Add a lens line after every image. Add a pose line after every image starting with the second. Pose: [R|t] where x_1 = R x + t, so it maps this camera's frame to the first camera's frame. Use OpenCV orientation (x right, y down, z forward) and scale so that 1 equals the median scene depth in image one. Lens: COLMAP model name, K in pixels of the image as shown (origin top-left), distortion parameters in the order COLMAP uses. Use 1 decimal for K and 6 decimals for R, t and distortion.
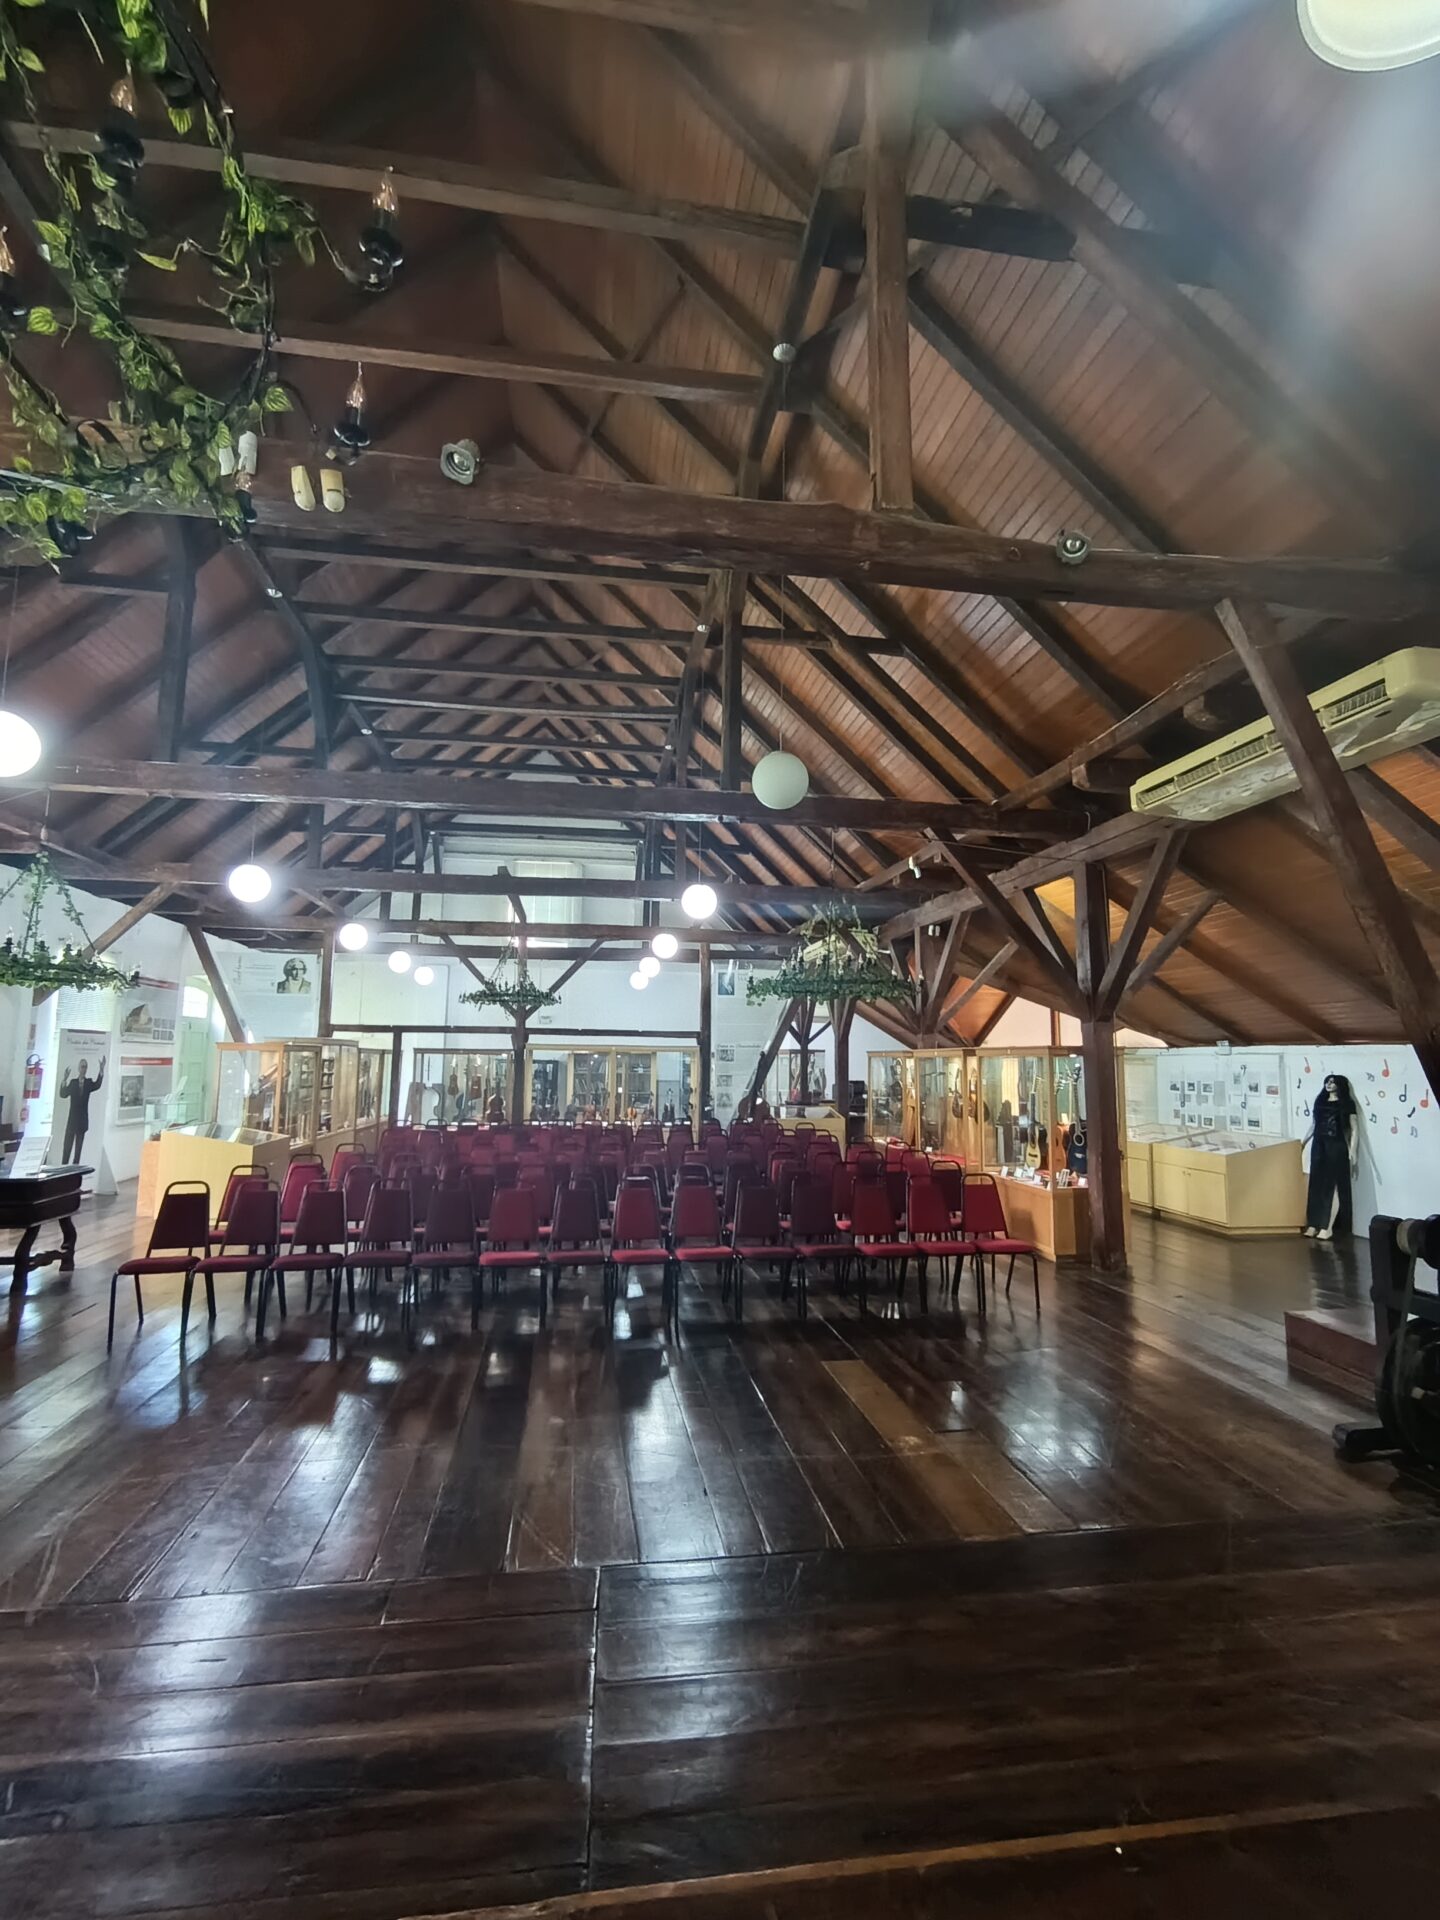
lens RADIAL K [[875.6, 0, 720.0], [0, 875.6, 960.0], [0, 0, 1]] dist [-0.033186, 0.023645]
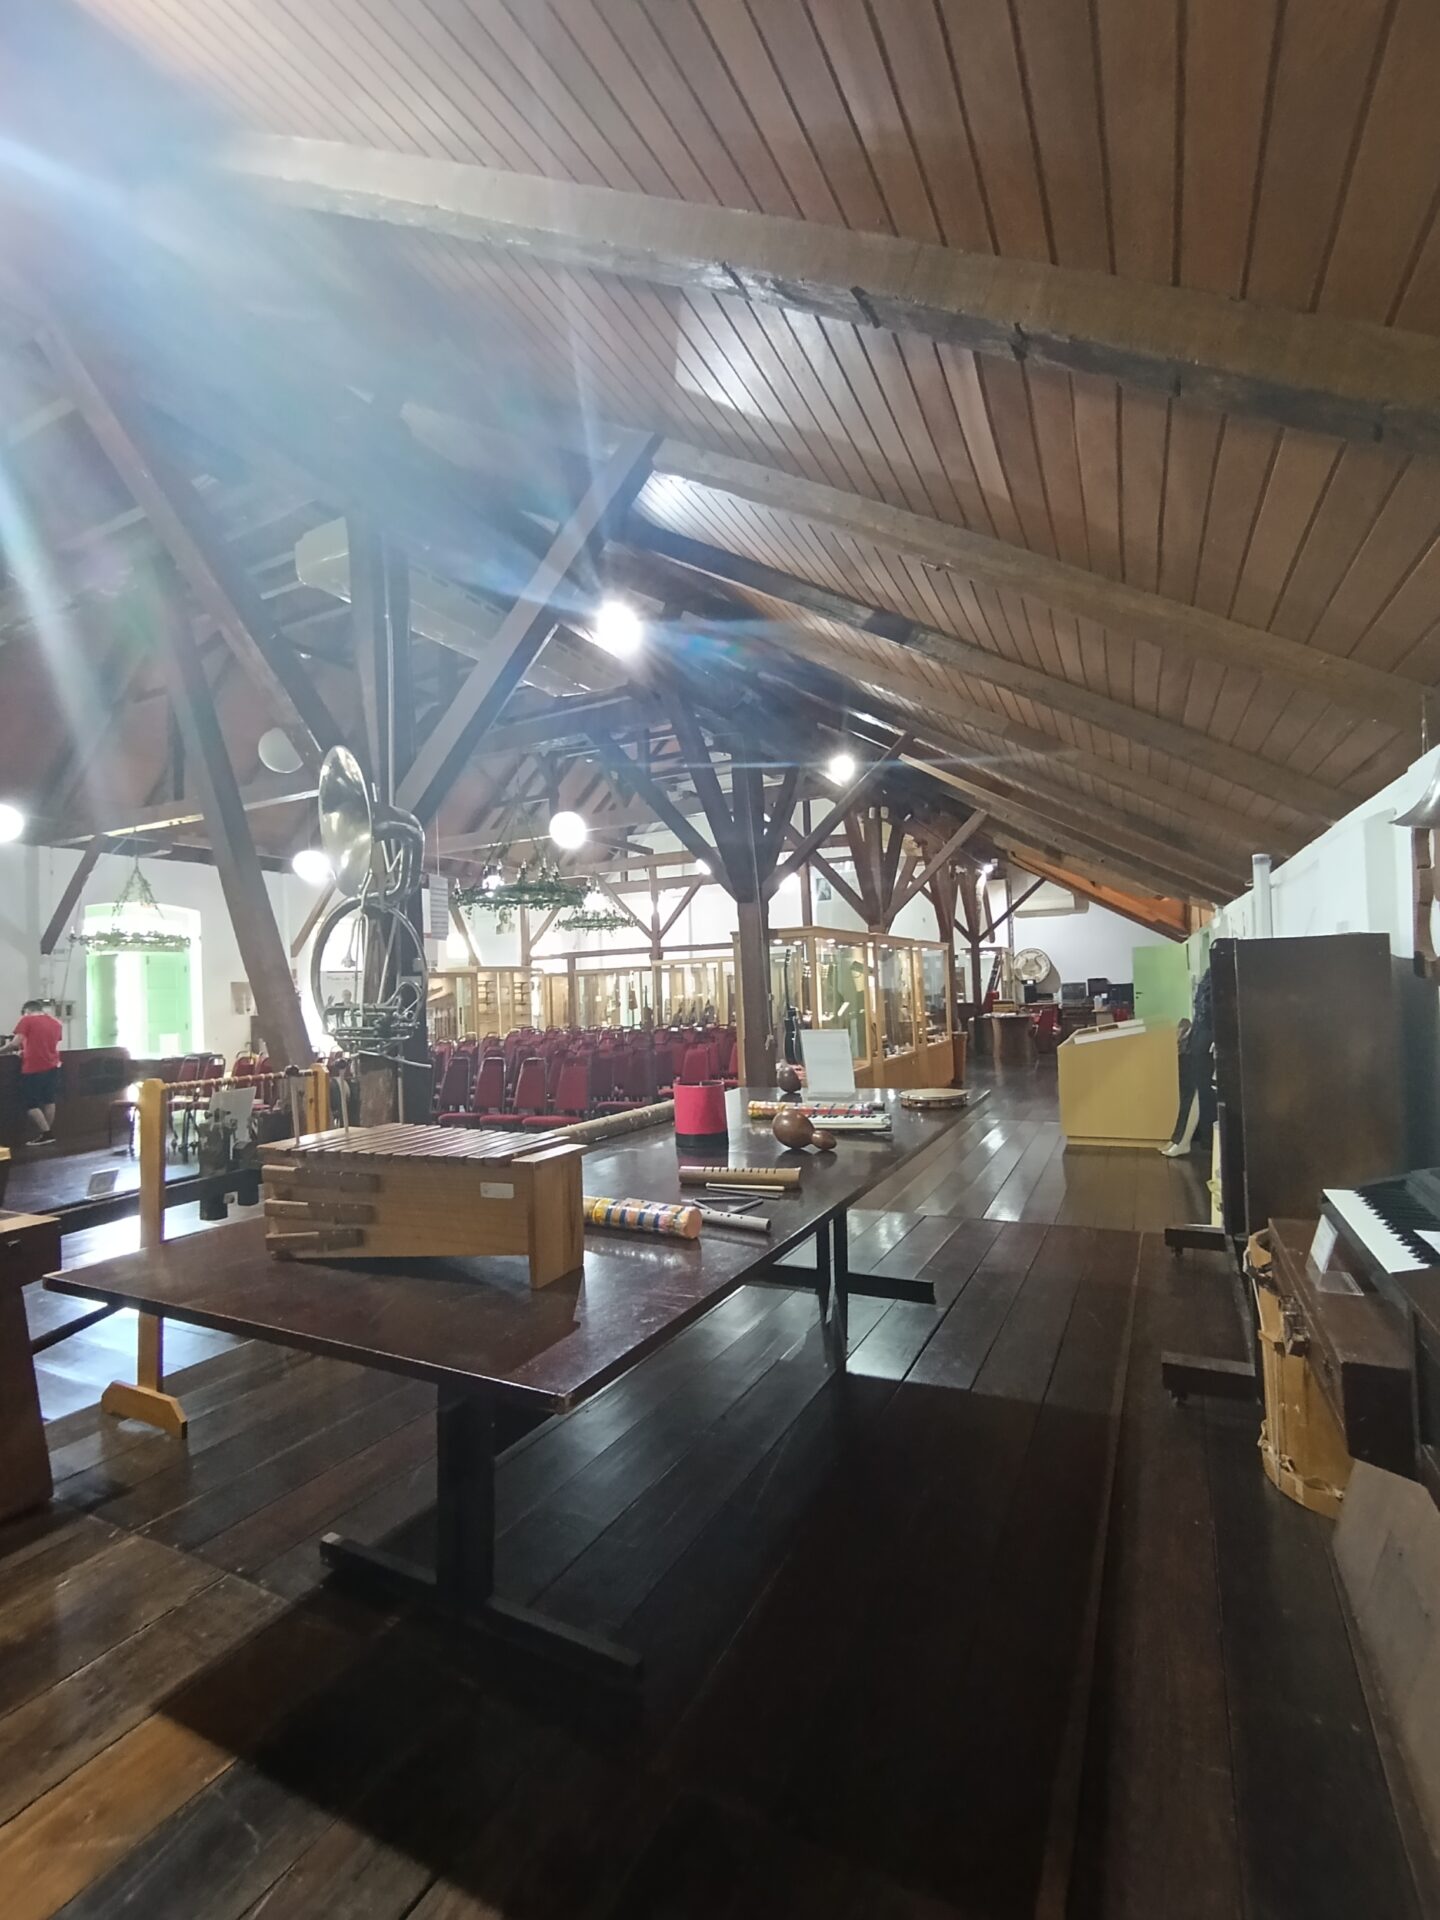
lens RADIAL K [[875.6, 0, 720.0], [0, 875.6, 960.0], [0, 0, 1]] dist [-0.033186, 0.023645]
pose [[0.811395, -0.057340, -0.581680, 0.701185], [0.114836, 0.991419, 0.062456, 0.042054], [0.573107, -0.117474, 0.811017, 0.136393]]
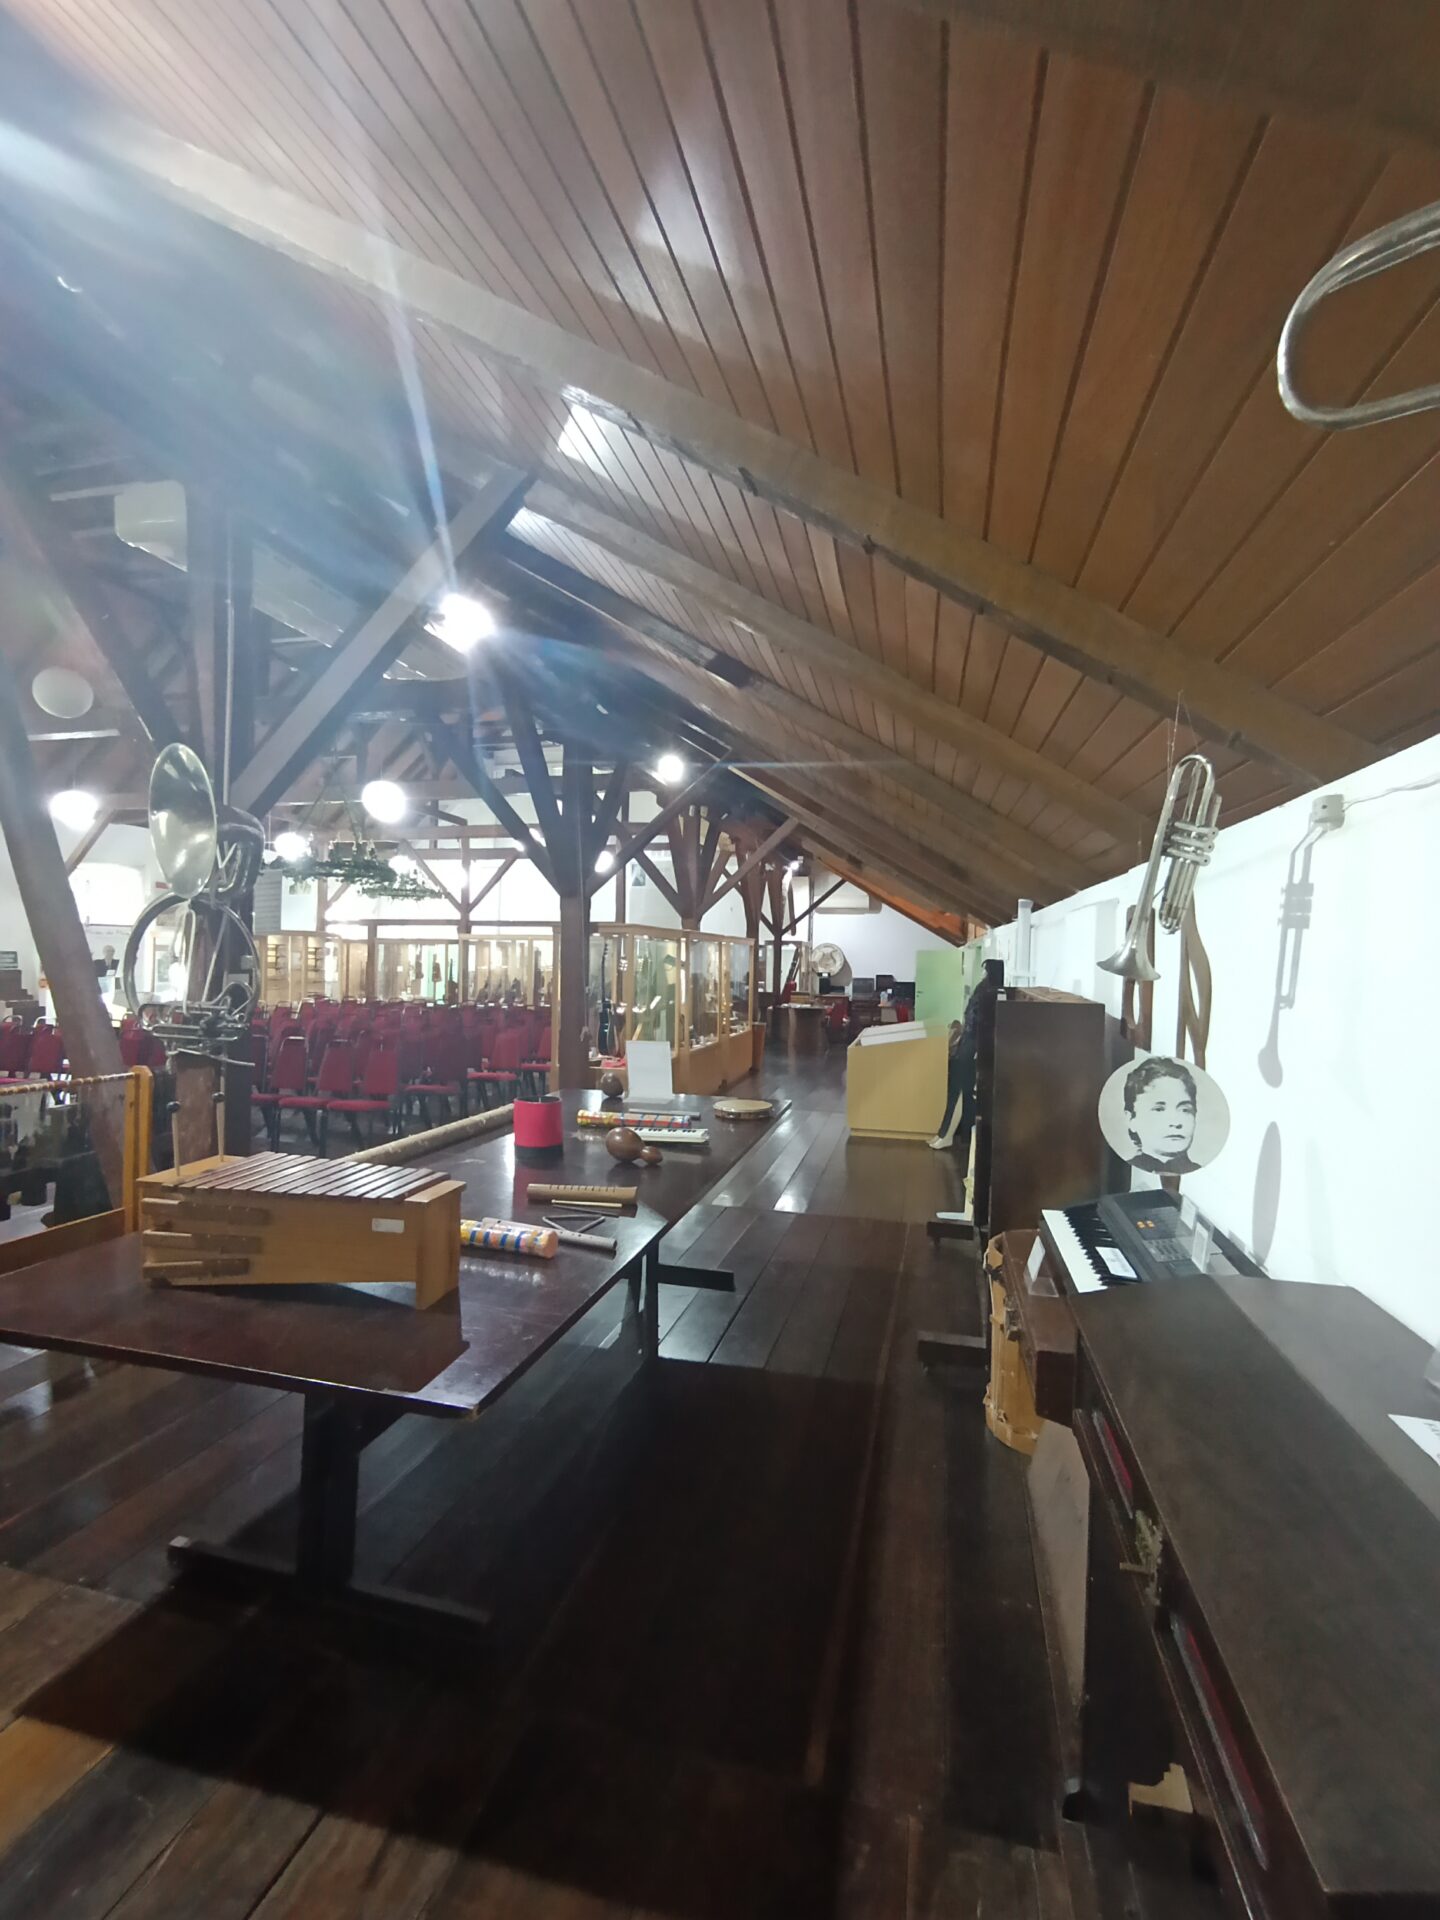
lens RADIAL K [[875.6, 0, 720.0], [0, 875.6, 960.0], [0, 0, 1]] dist [-0.033186, 0.023645]
pose [[0.921348, 0.010103, -0.388607, 0.705656], [0.035501, 0.993298, 0.109992, 0.020926], [0.387114, -0.115137, 0.914815, 0.109985]]
